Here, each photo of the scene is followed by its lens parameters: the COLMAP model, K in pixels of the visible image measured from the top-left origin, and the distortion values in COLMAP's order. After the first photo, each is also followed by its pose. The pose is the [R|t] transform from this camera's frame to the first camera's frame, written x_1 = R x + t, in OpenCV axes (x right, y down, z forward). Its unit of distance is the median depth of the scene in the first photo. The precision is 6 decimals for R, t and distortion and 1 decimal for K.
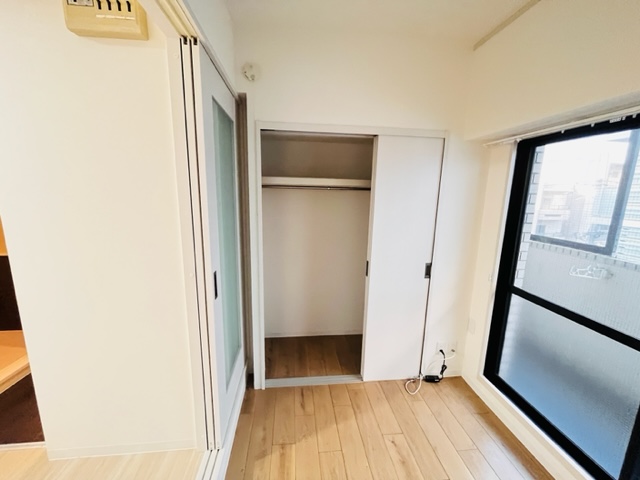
lens RADIAL K [[260.5, 0, 321.1], [0, 260.5, 238.8], [0, 0, 1]] dist [0.001882, -0.000377]
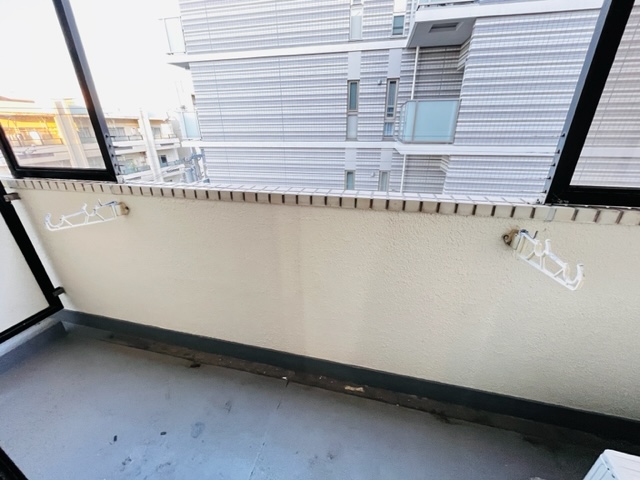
lens RADIAL K [[260.5, 0, 323.4], [0, 260.5, 239.5], [0, 0, 1]] dist [0.001882, -0.000377]
pose [[0.338147, -0.400991, 0.851389, 0.153303], [0.185323, 0.915339, 0.357506, 0.014491], [-0.922666, 0.036892, 0.383832, 0.060395]]
